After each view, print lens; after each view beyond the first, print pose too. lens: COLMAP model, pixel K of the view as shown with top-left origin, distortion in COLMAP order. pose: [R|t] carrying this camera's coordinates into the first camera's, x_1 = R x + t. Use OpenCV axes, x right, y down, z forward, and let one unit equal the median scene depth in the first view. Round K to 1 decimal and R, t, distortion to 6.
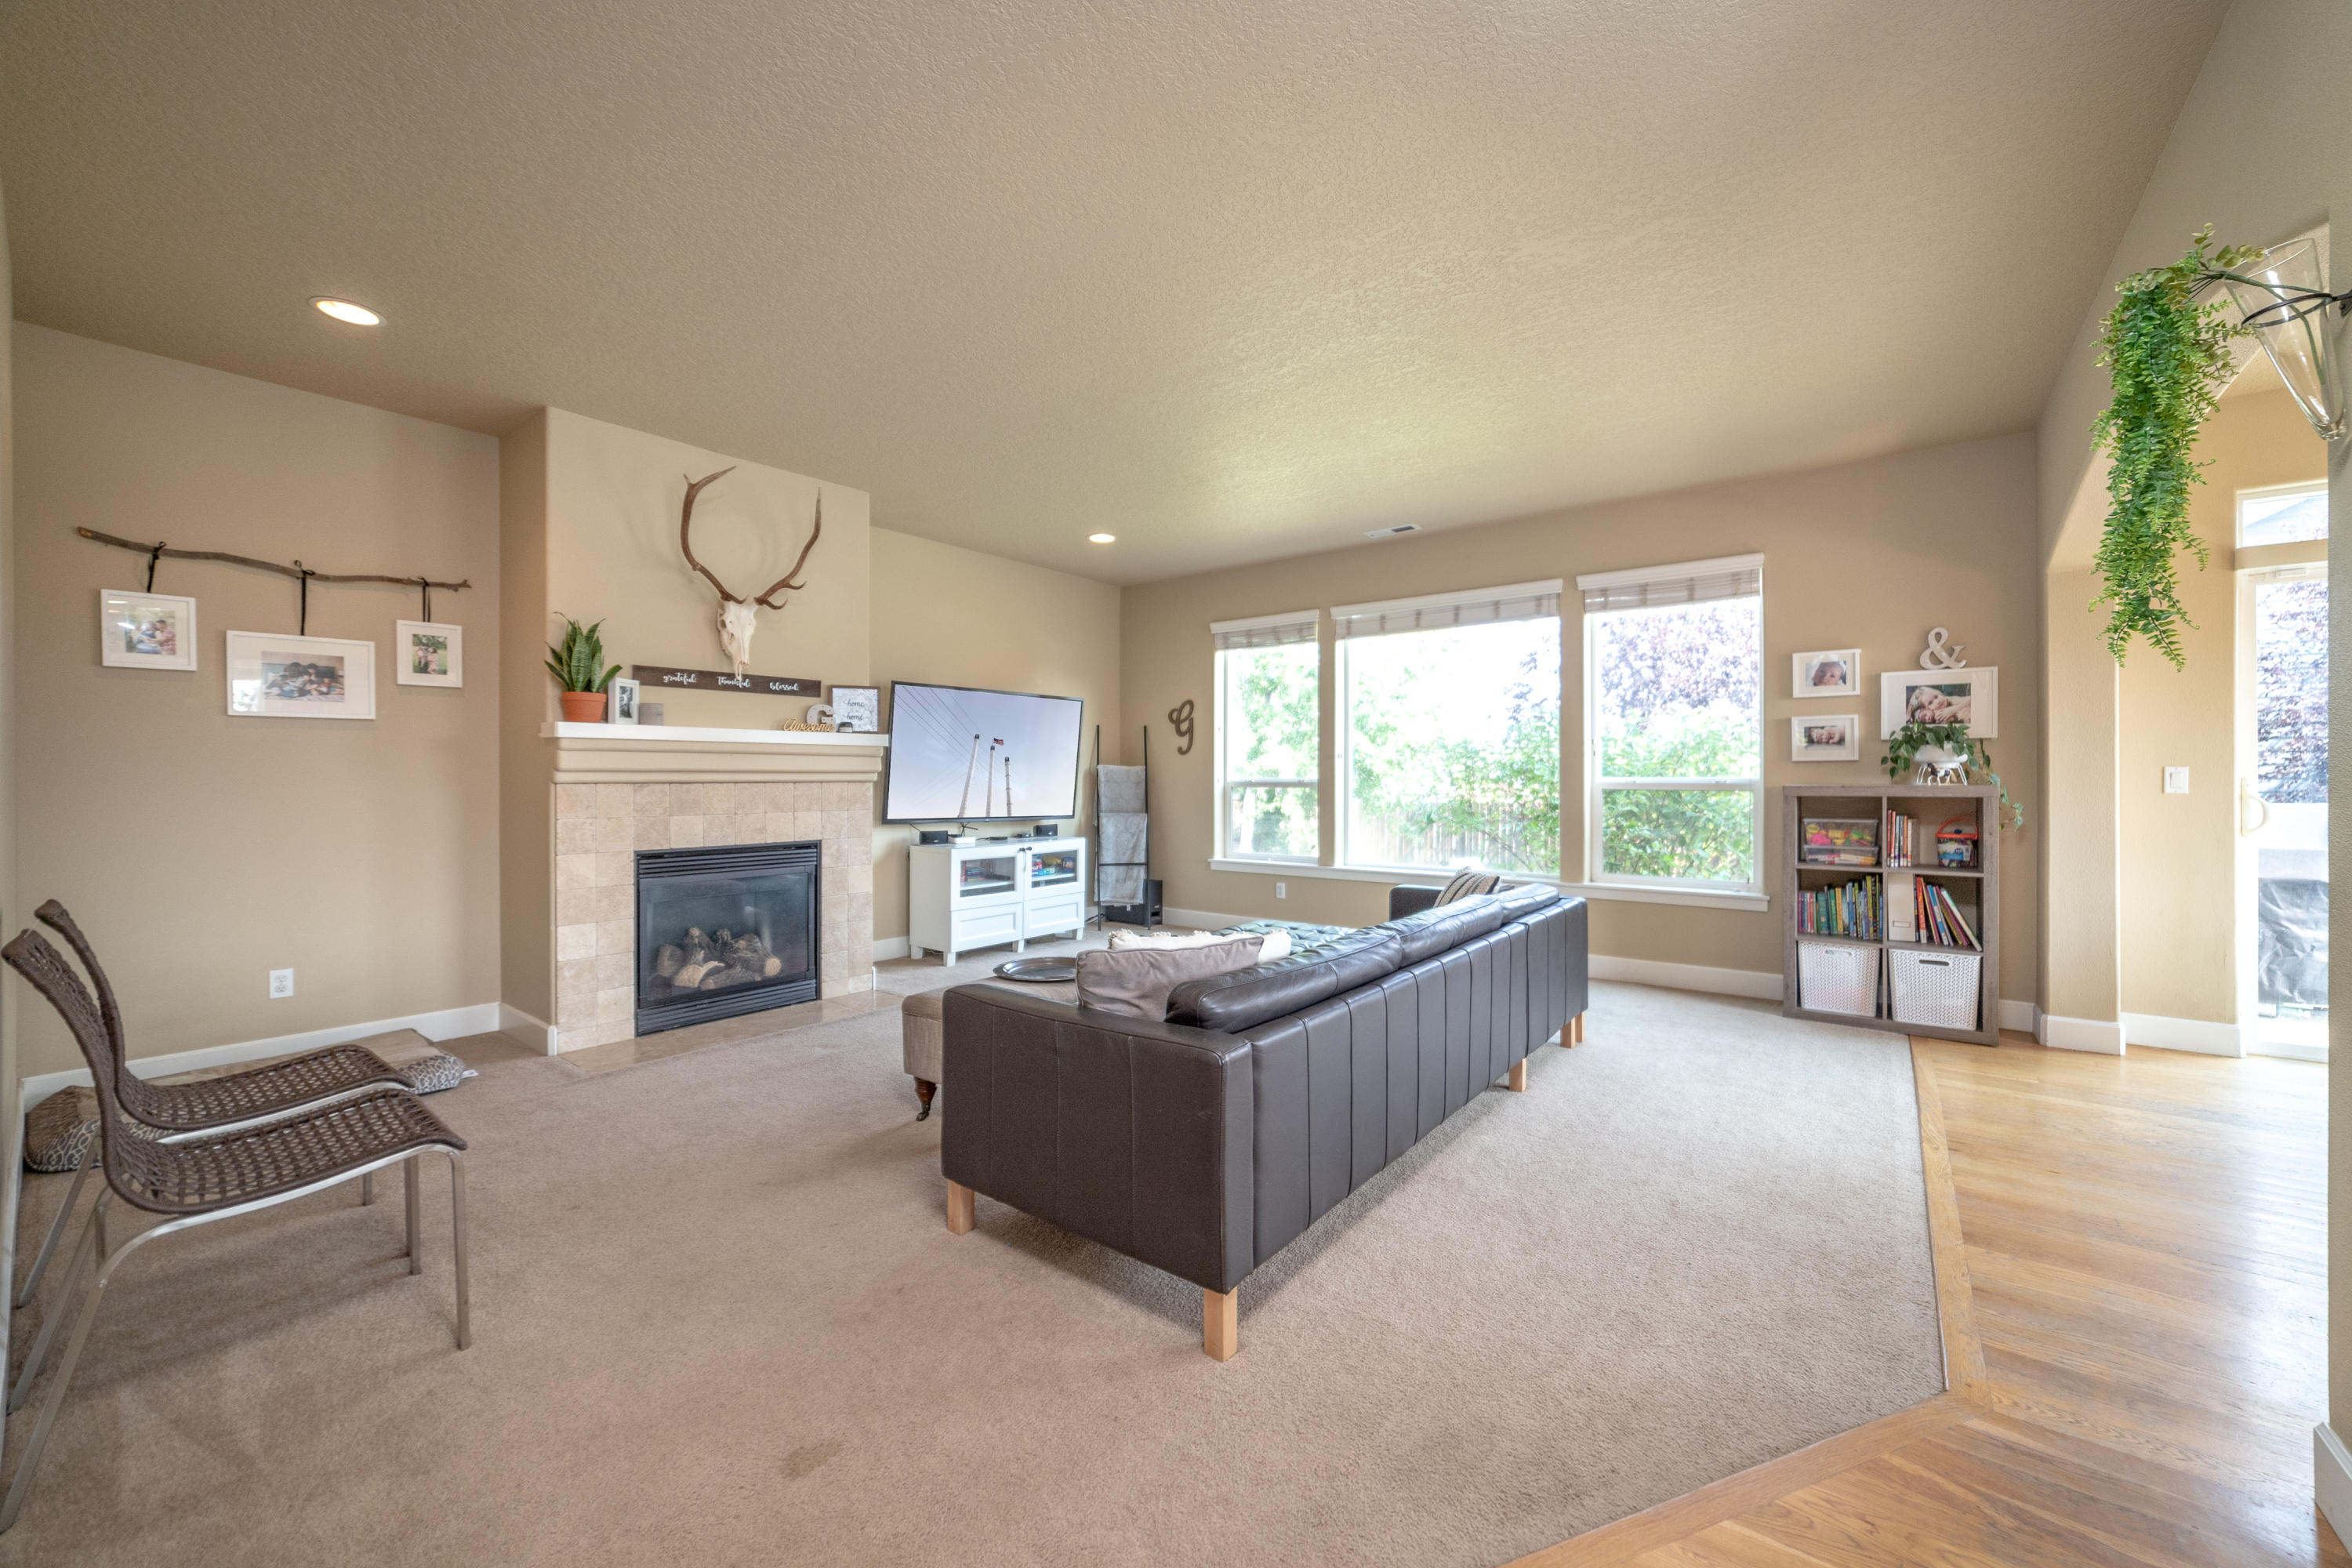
lens RADIAL K [[901.6, 0, 1181.6], [0, 901.6, 774.1], [0, 0, 1]] dist [-0.007277, 0.000740]
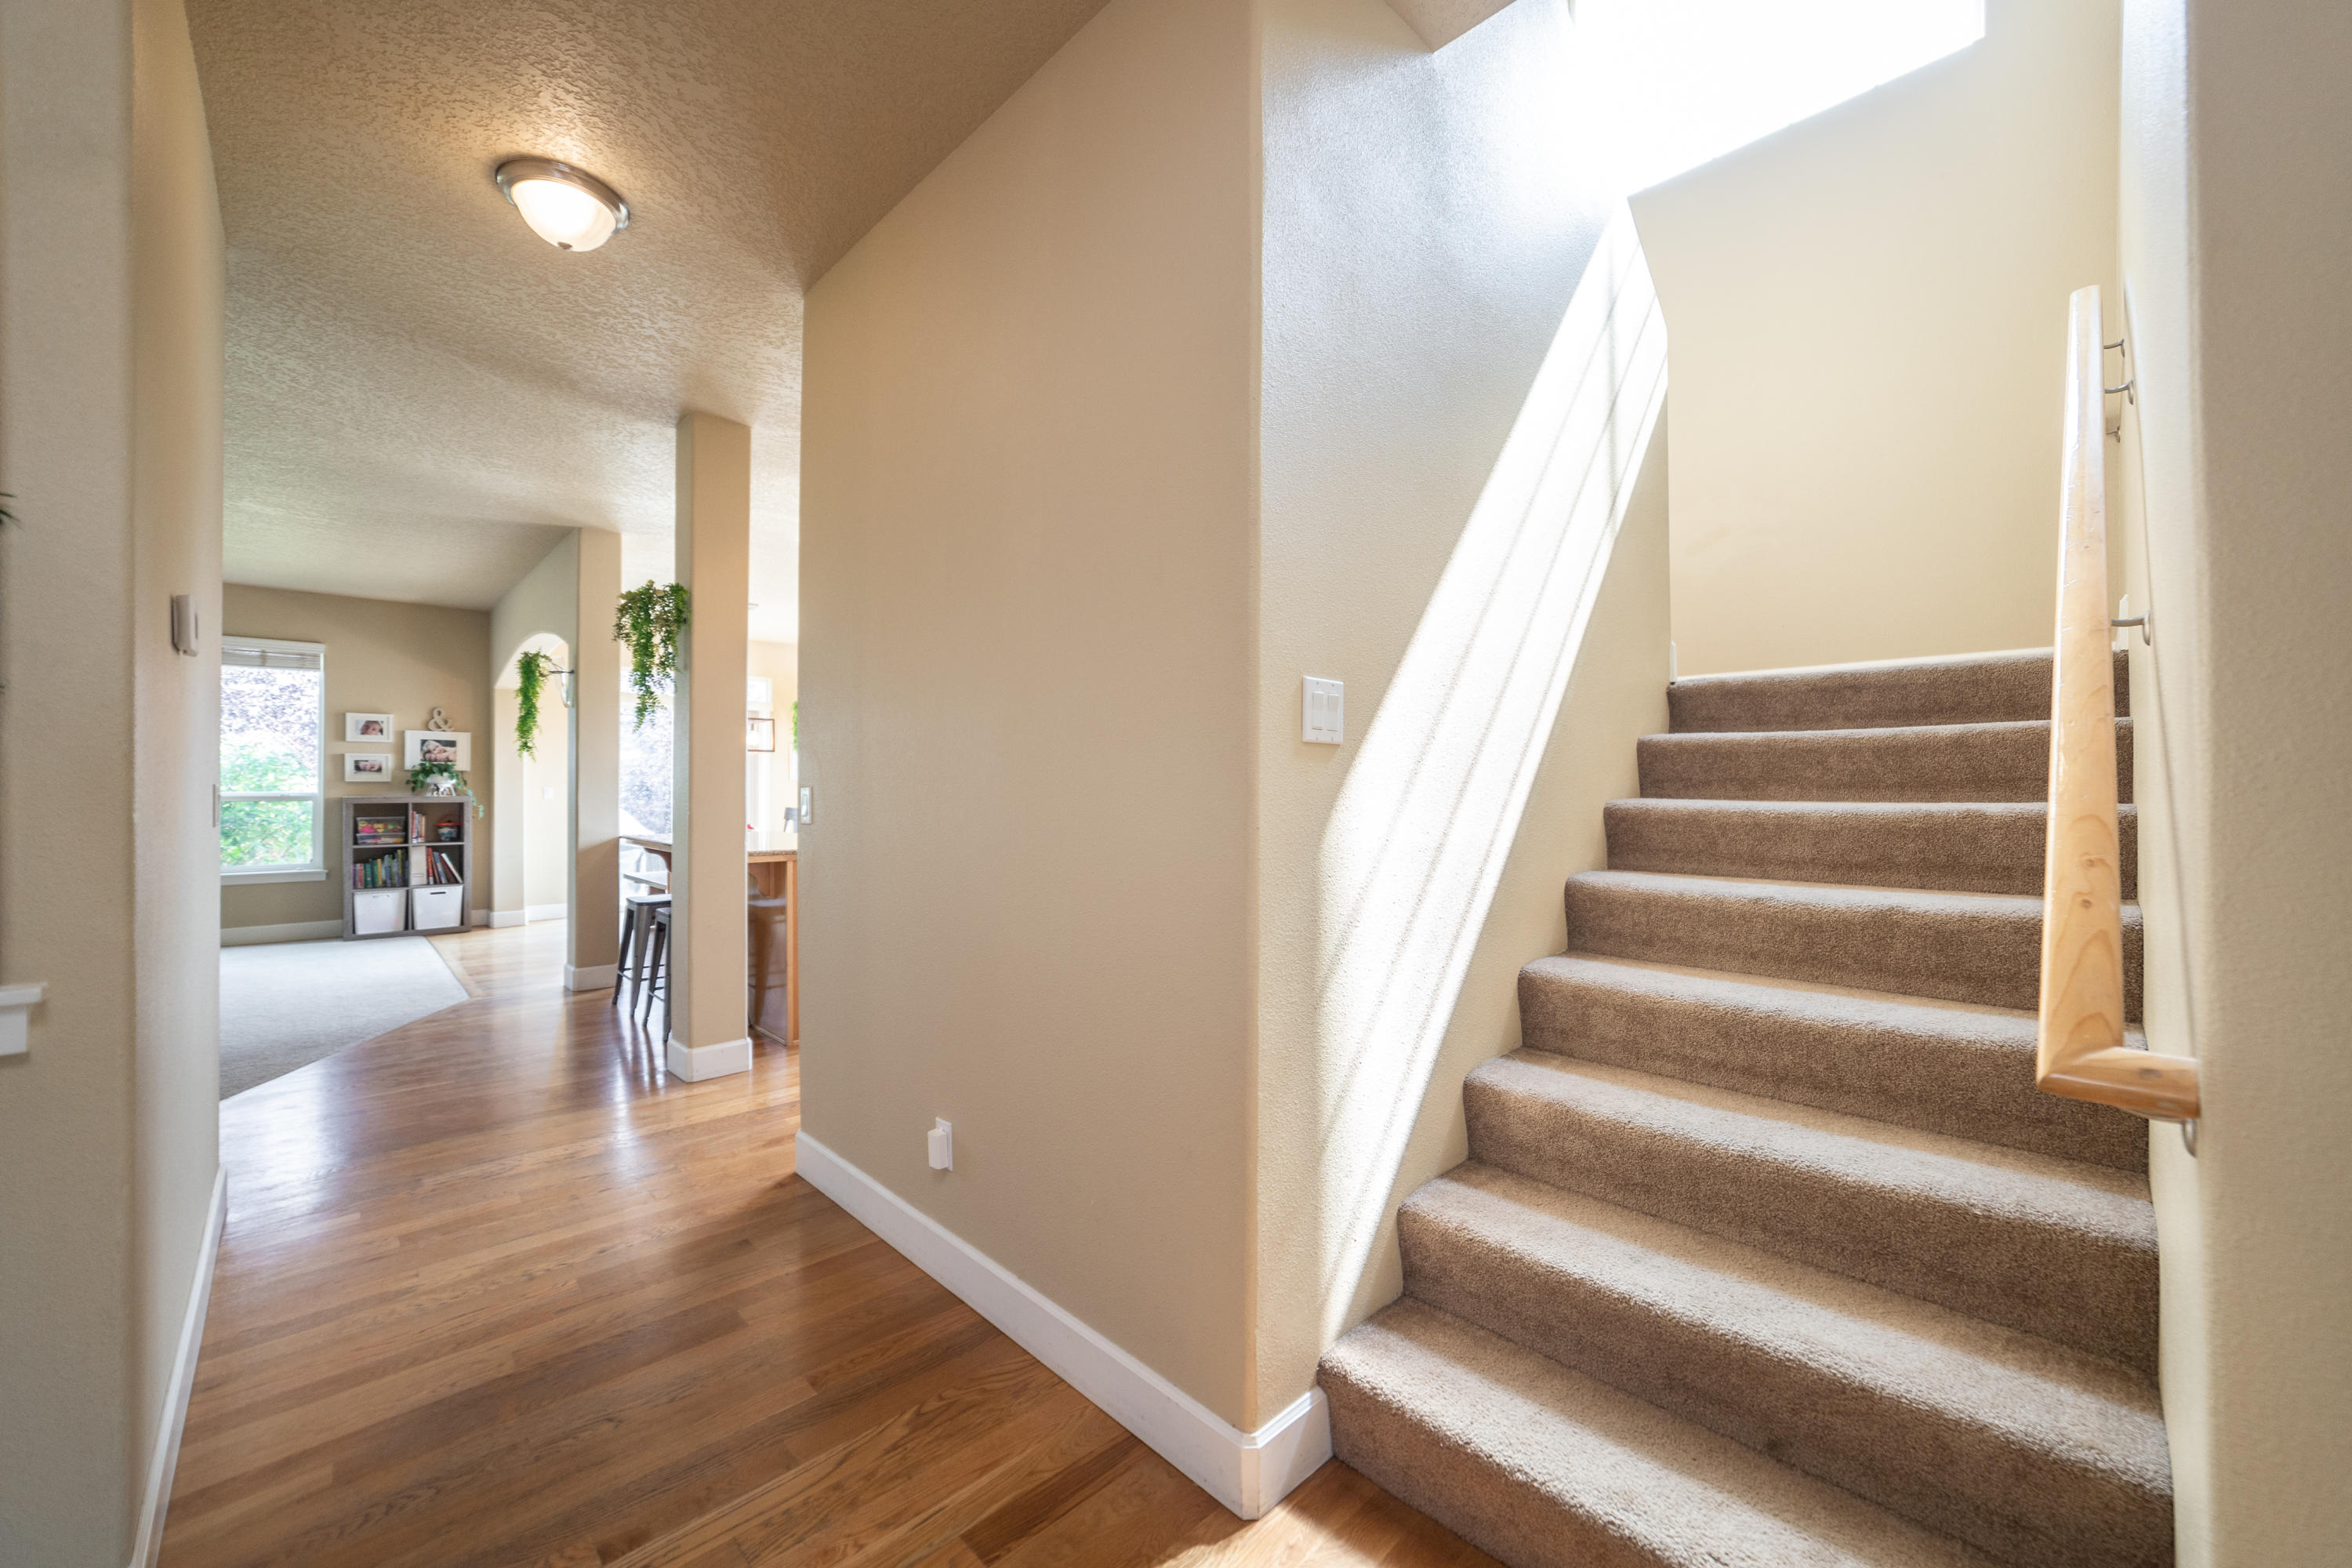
lens RADIAL K [[901.6, 0, 1182.3], [0, 901.6, 785.8], [0, 0, 1]] dist [-0.007277, 0.000740]
pose [[0.138583, 0.003929, 0.990343, -0.727103], [-0.003934, 0.999986, -0.003417, -0.007929], [-0.990343, -0.003422, 0.138596, -0.720431]]
